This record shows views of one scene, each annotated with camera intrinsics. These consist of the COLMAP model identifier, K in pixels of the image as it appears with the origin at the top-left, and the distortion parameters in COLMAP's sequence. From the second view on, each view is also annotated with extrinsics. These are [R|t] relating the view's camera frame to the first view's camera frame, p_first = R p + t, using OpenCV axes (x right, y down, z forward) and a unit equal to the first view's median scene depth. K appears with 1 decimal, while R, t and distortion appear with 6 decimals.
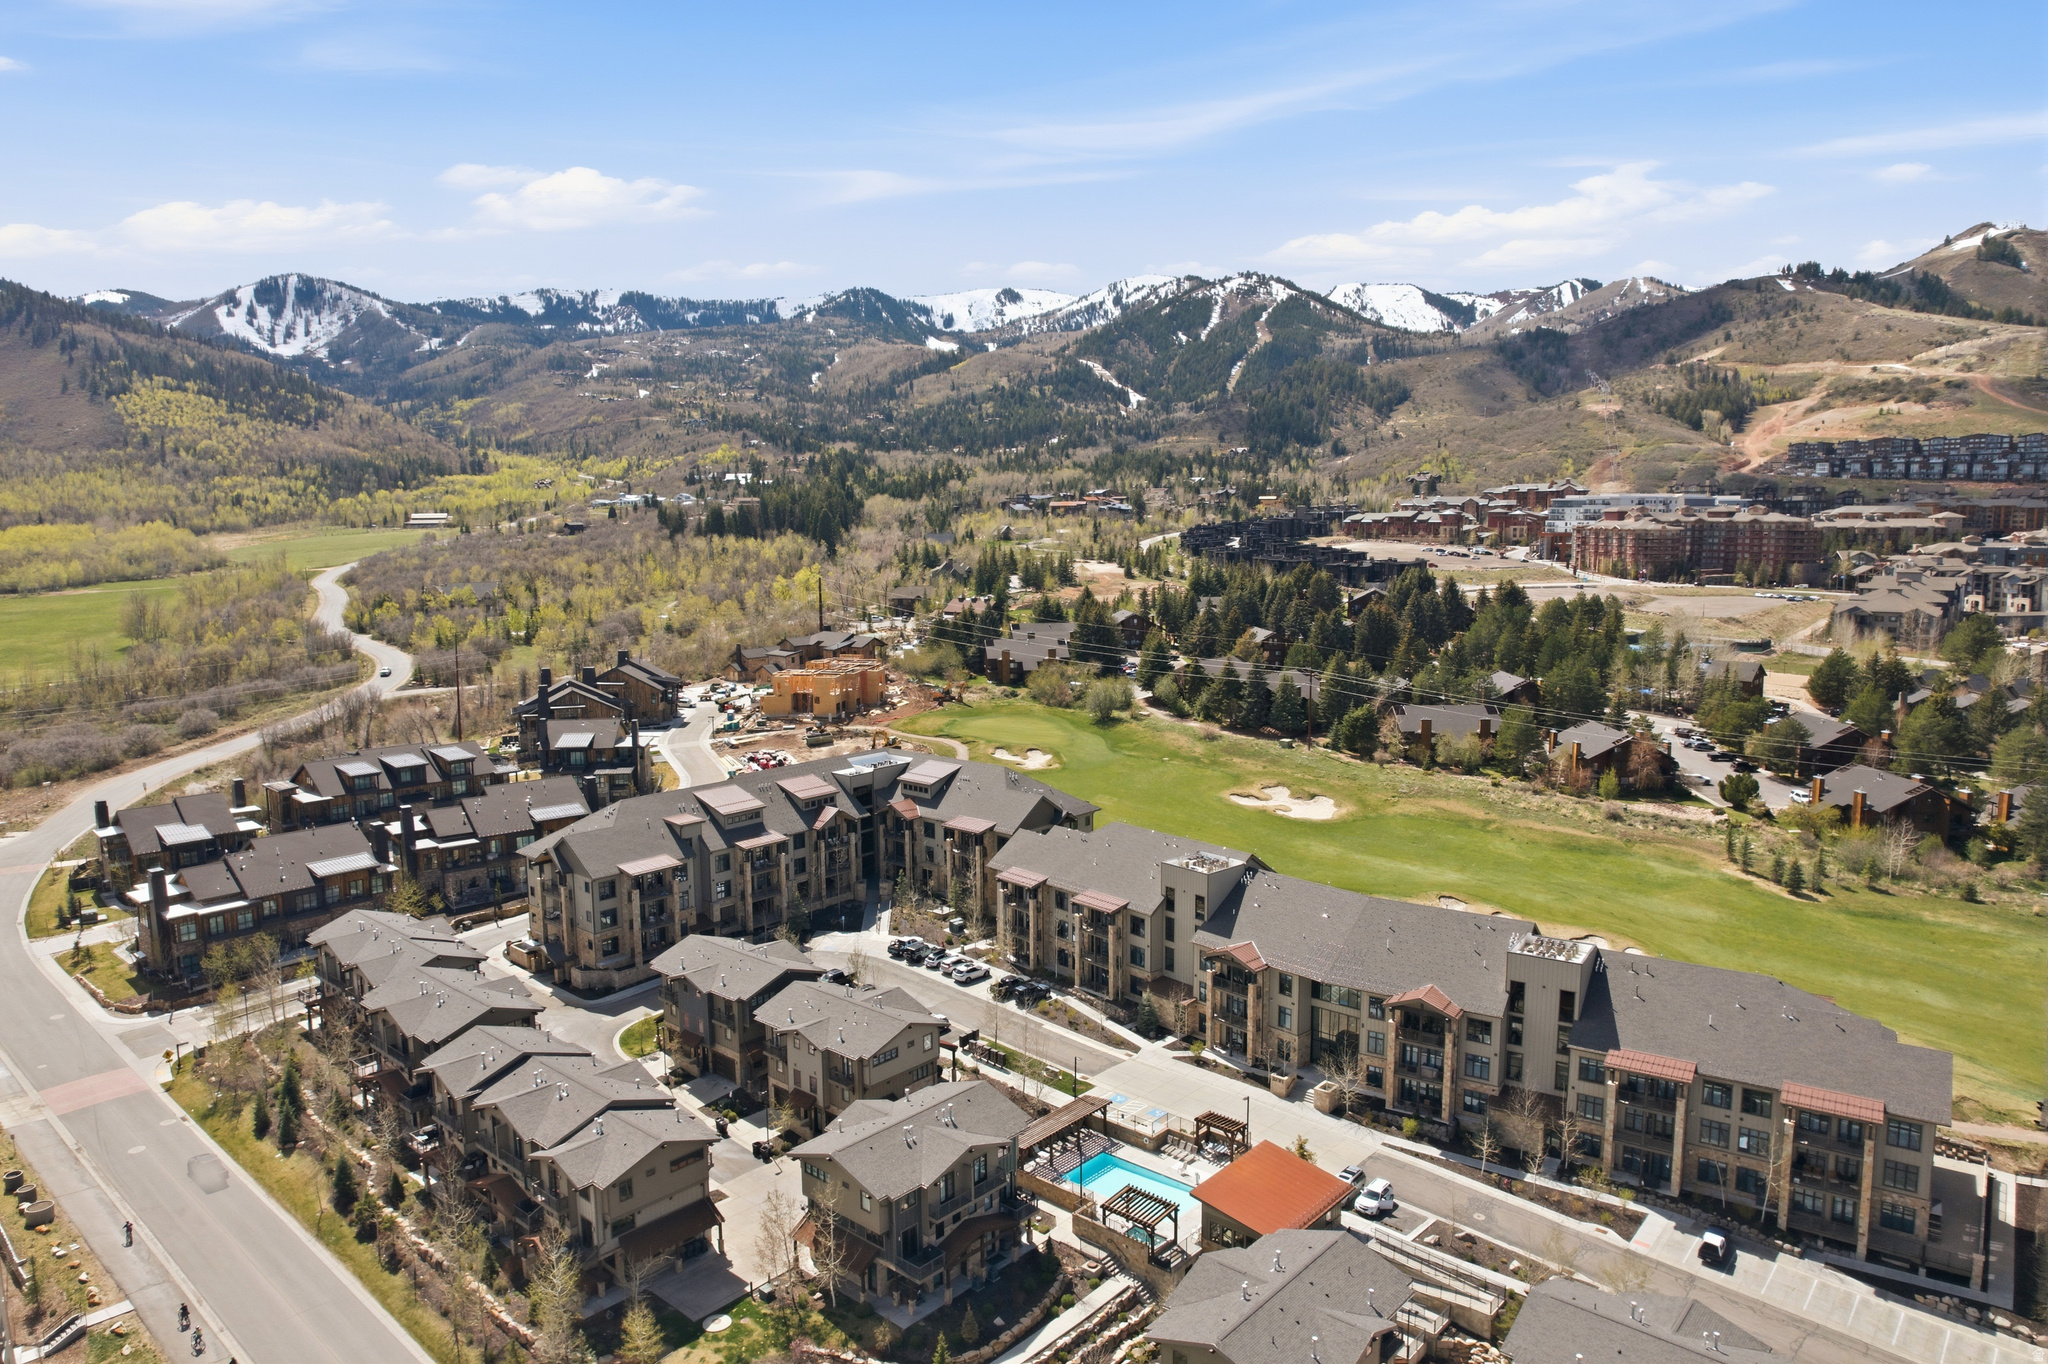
lens RADIAL K [[1313.1, 0, 1032.1], [0, 1313.1, 681.1], [0, 0, 1]] dist [-0.081040, 0.073434]
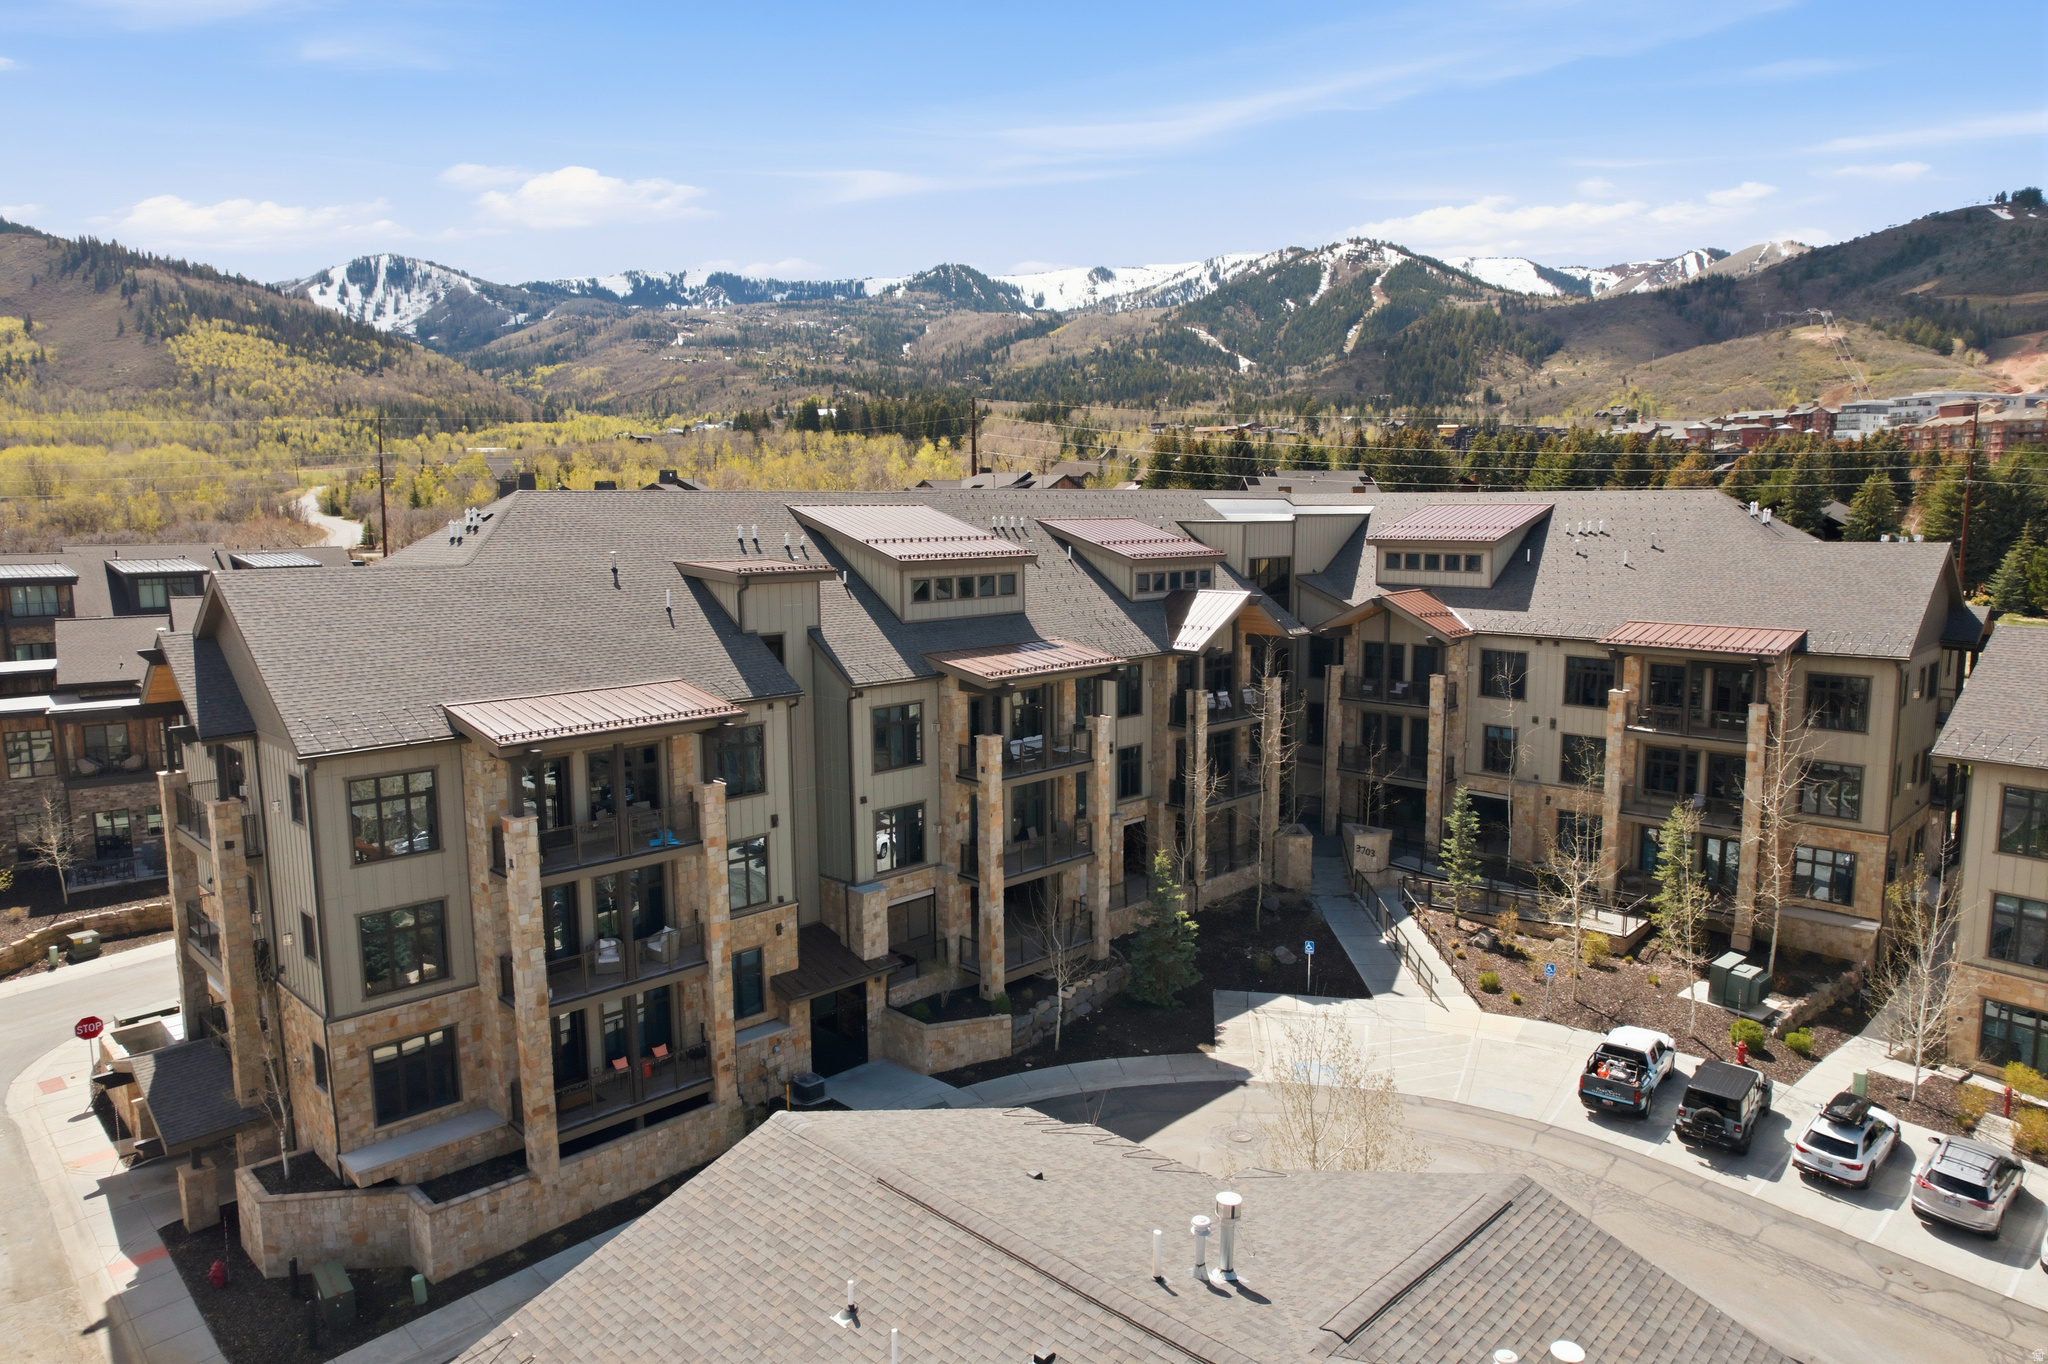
lens RADIAL K [[1313.1, 0, 1032.1], [0, 1313.1, 681.1], [0, 0, 1]] dist [-0.081040, 0.073434]
pose [[0.998024, 0.008704, -0.062222, -0.034732], [-0.008393, 0.999951, 0.005259, 0.022734], [0.062265, -0.004727, 0.998048, 0.132449]]
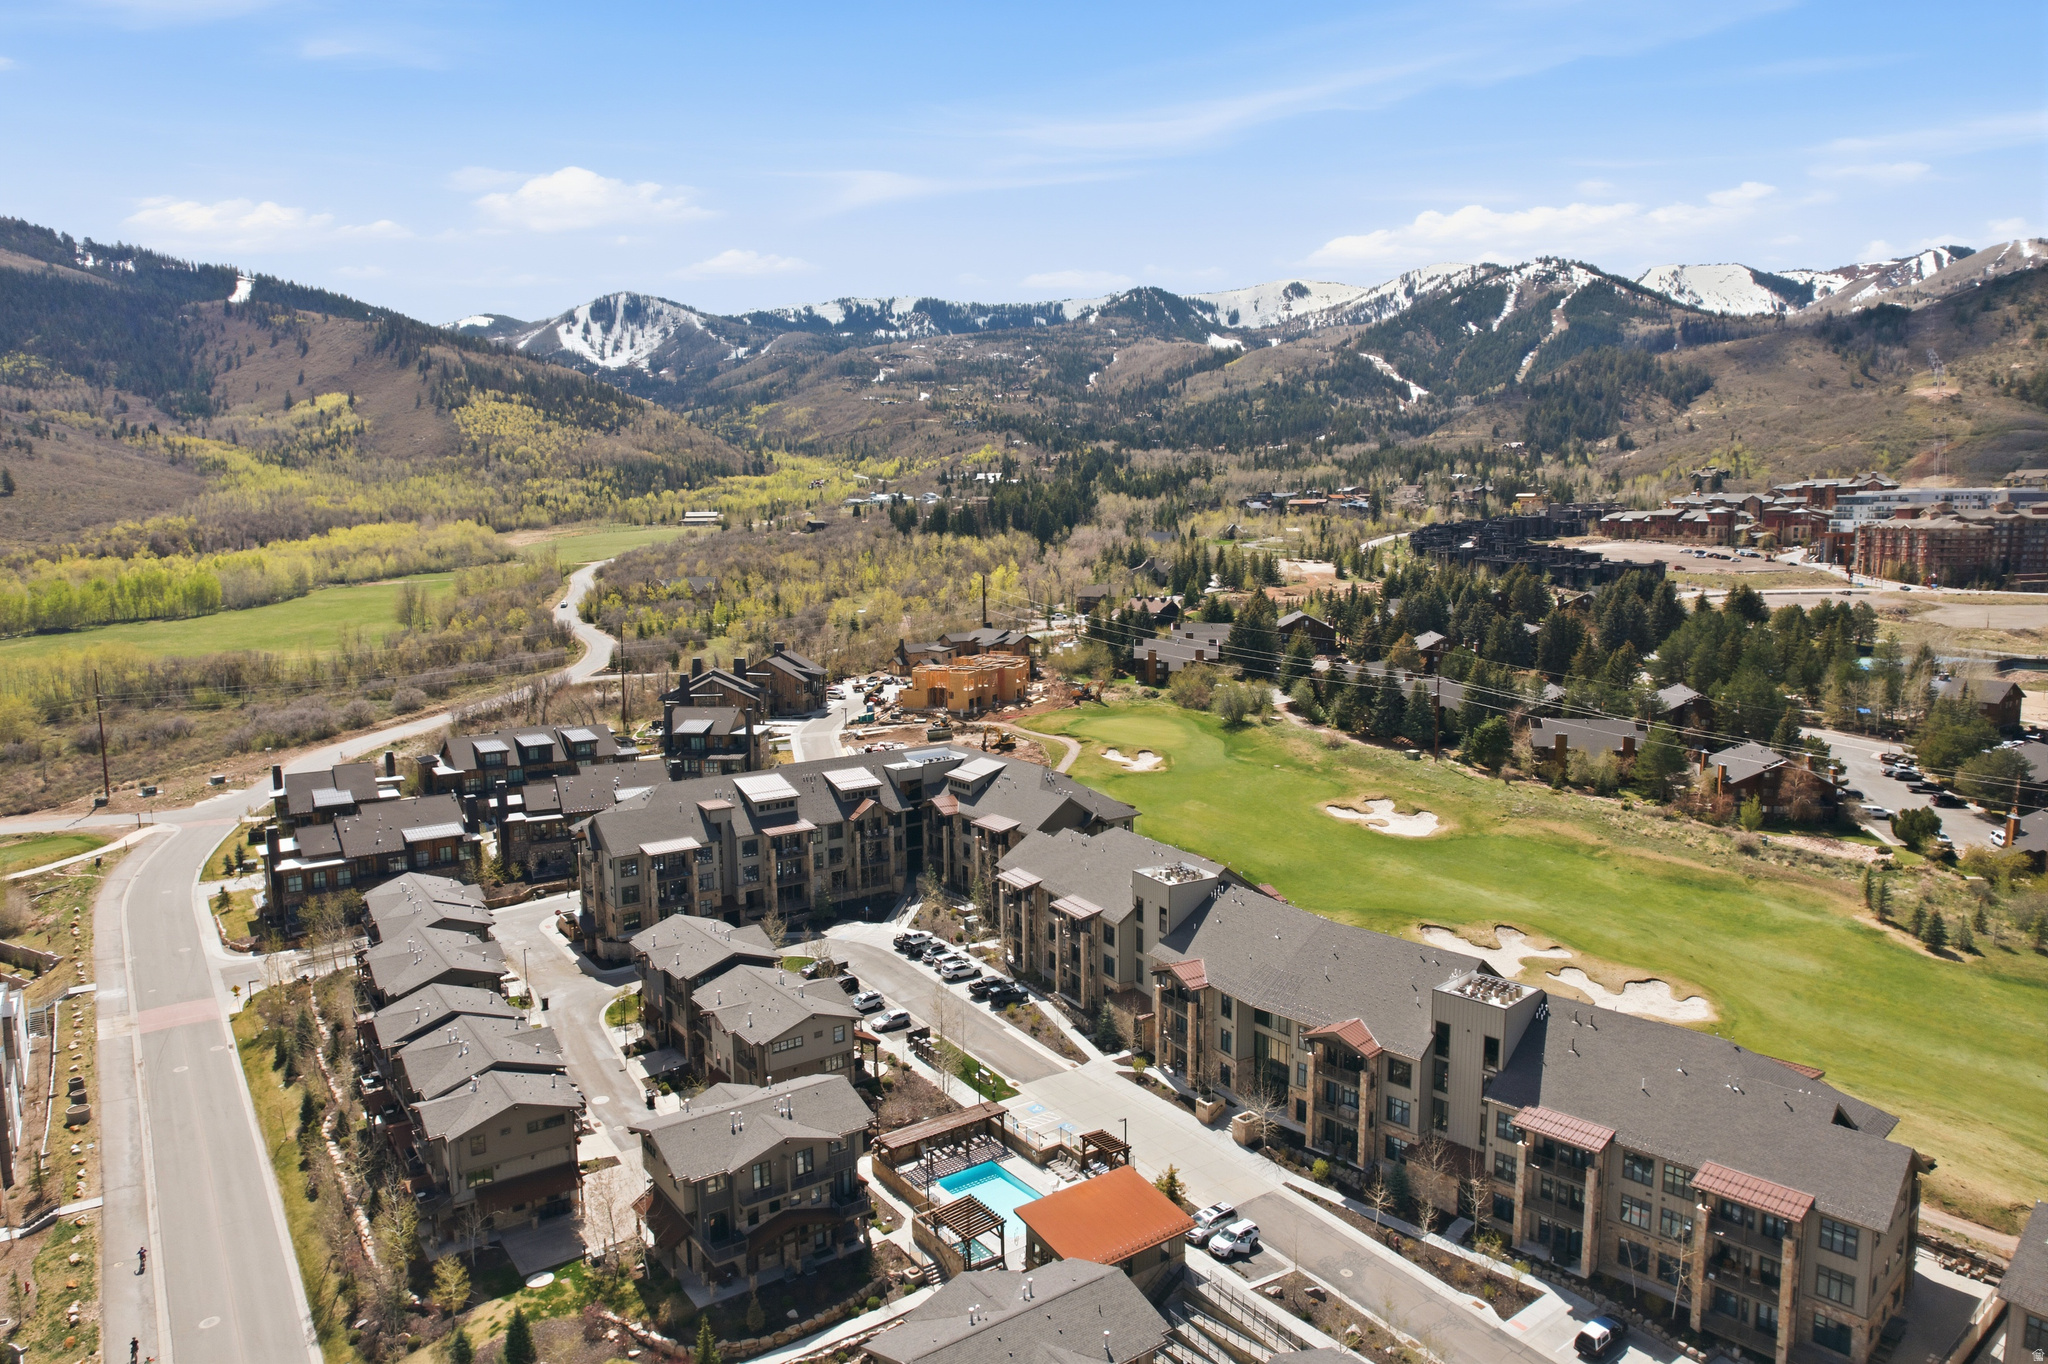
lens RADIAL K [[1313.1, 0, 1032.1], [0, 1313.1, 681.1], [0, 0, 1]] dist [-0.081040, 0.073434]
pose [[0.976187, 0.025154, -0.215469, 0.036528], [-0.024915, 0.999682, 0.003826, -0.000606], [0.215497, 0.001634, 0.976503, 0.005821]]
